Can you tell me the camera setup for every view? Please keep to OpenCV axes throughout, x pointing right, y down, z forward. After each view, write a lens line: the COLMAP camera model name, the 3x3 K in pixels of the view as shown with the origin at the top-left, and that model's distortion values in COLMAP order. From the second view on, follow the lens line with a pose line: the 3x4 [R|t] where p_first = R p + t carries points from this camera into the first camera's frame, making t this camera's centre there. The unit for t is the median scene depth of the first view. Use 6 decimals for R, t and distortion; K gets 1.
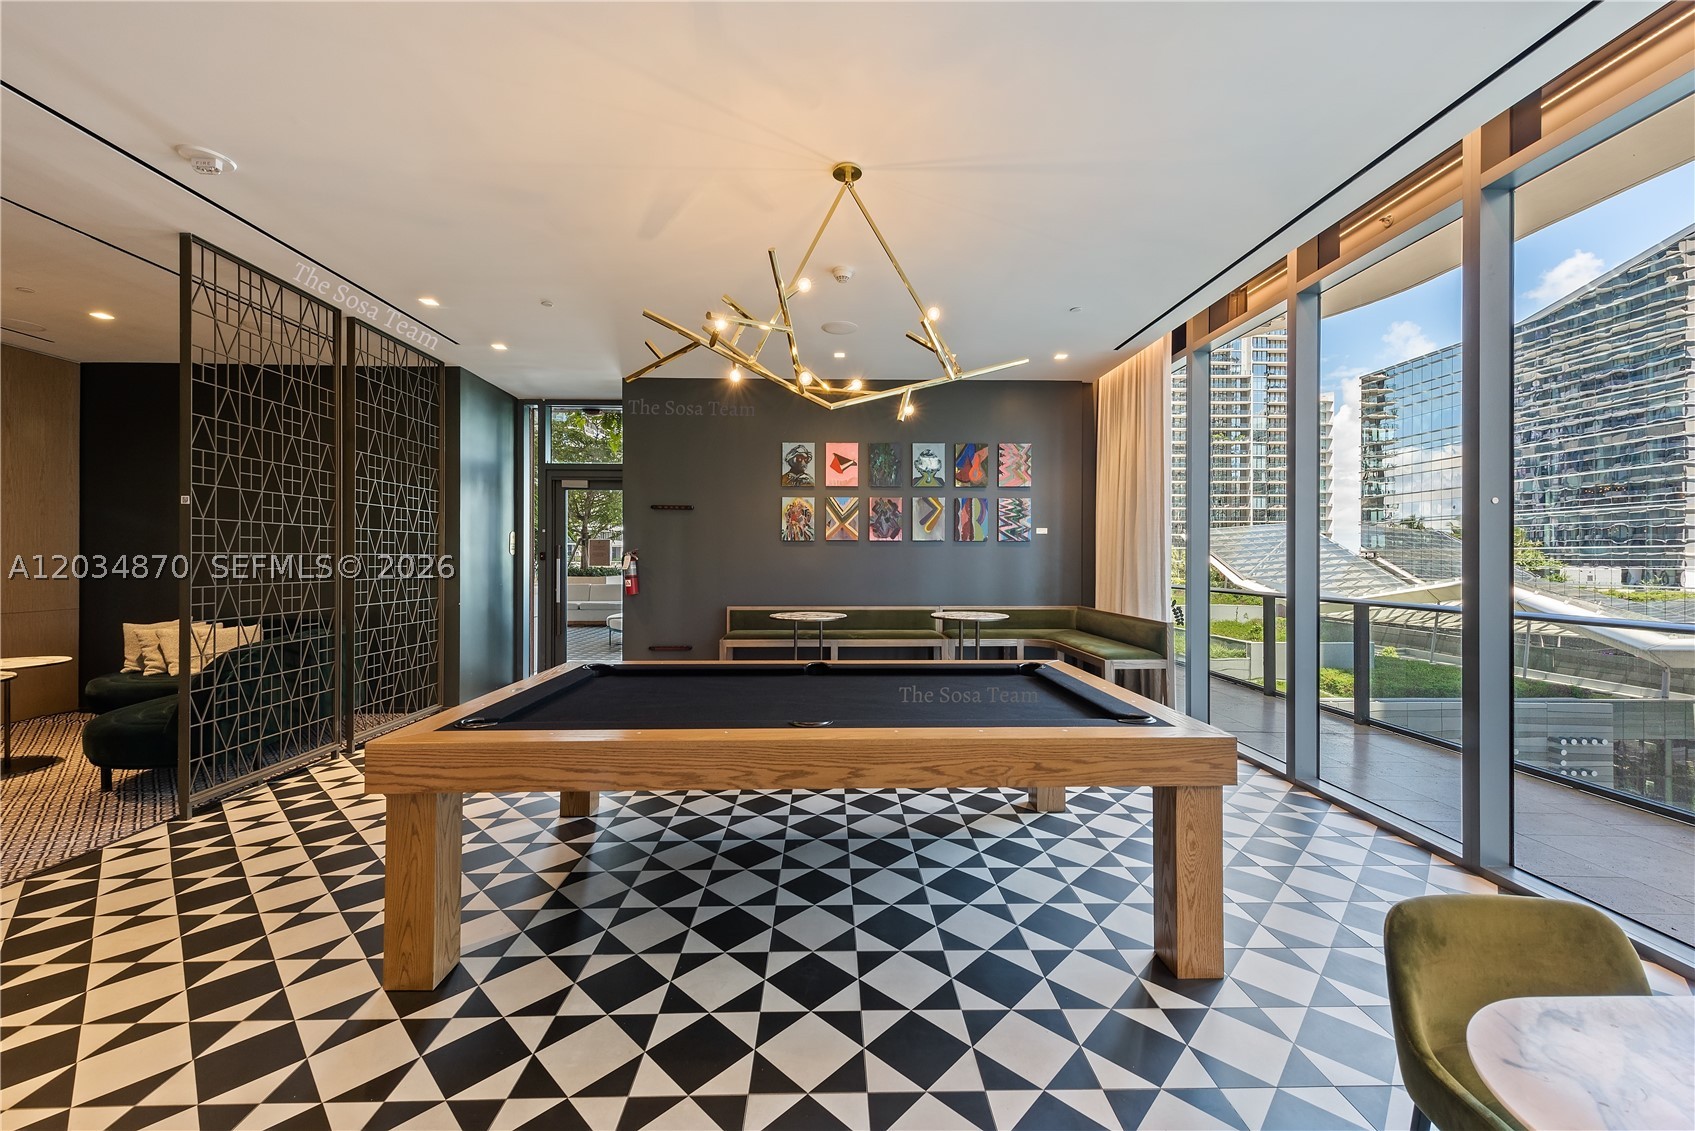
lens RADIAL K [[658.7, 0, 843.9], [0, 658.7, 556.2], [0, 0, 1]] dist [-0.000678, -0.000043]
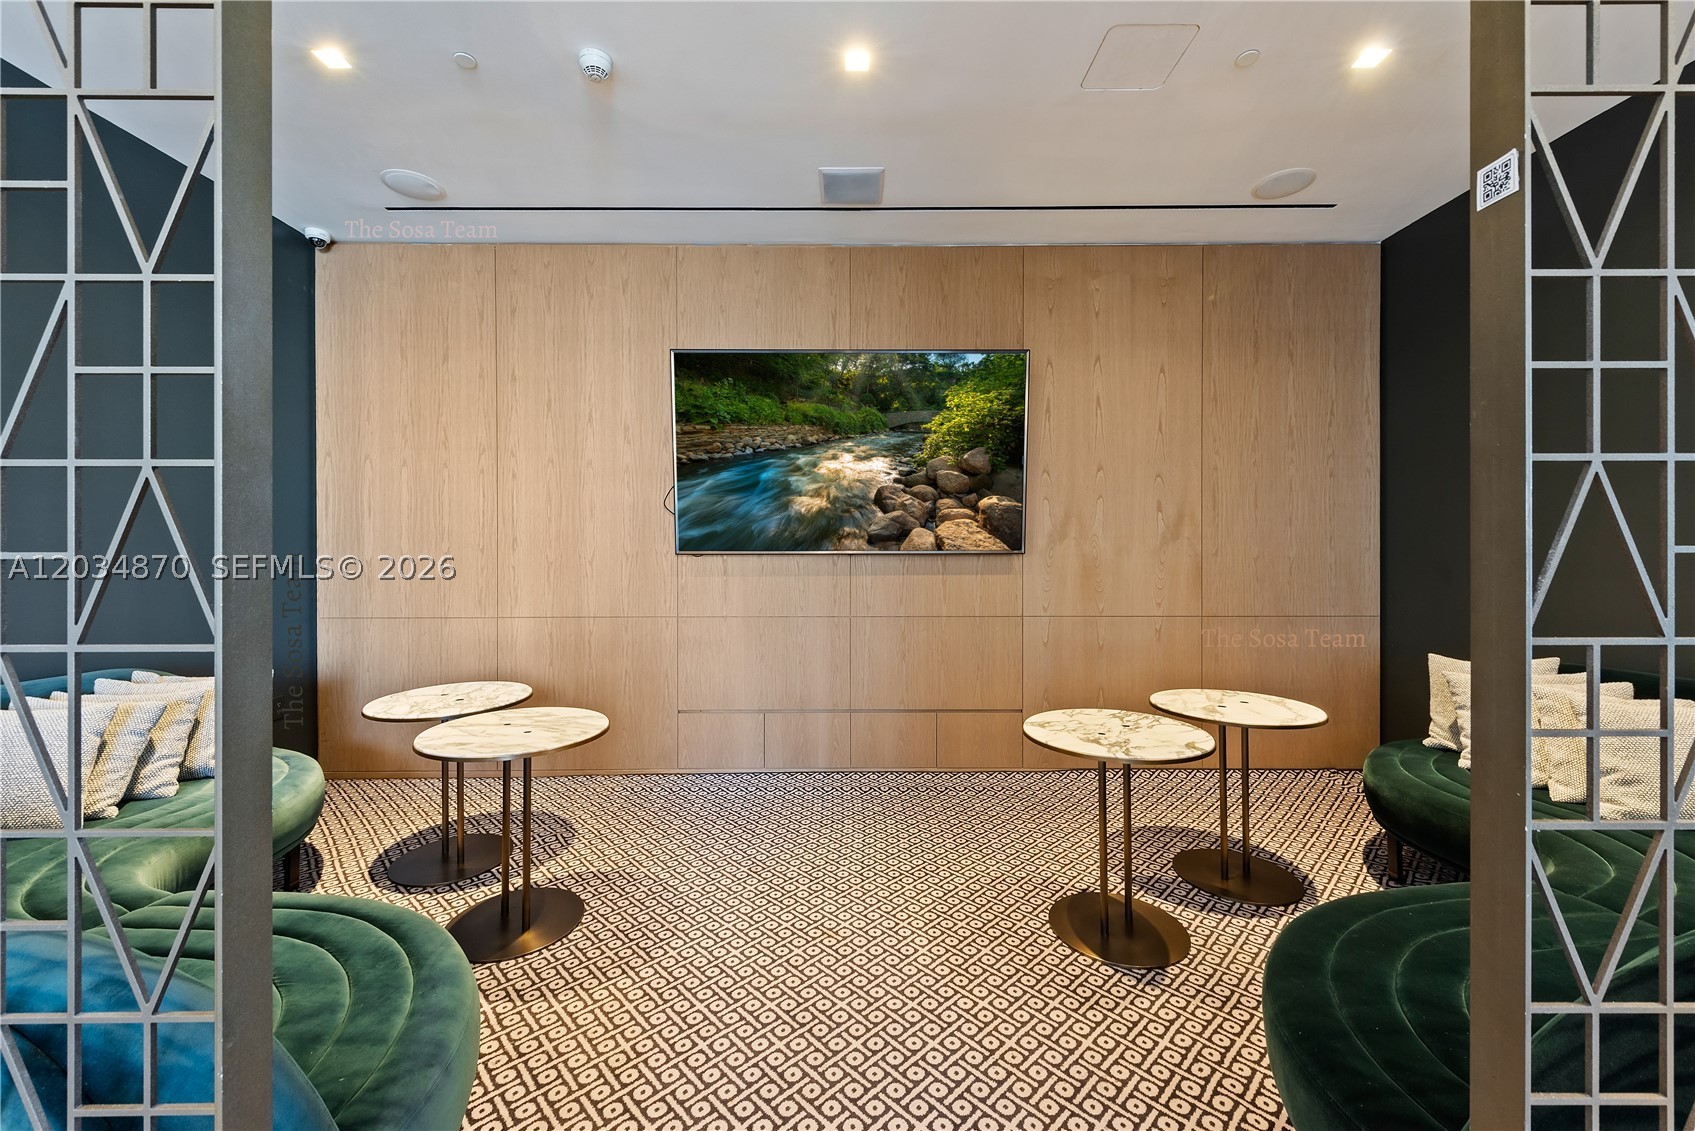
lens RADIAL K [[658.7, 0, 843.9], [0, 658.7, 556.2], [0, 0, 1]] dist [-0.000678, -0.000043]
pose [[-0.043146, 0.000159, -0.999069, -0.525068], [0.006789, 0.999977, -0.000134, 0.017697], [0.999046, -0.006788, -0.043146, 0.536760]]
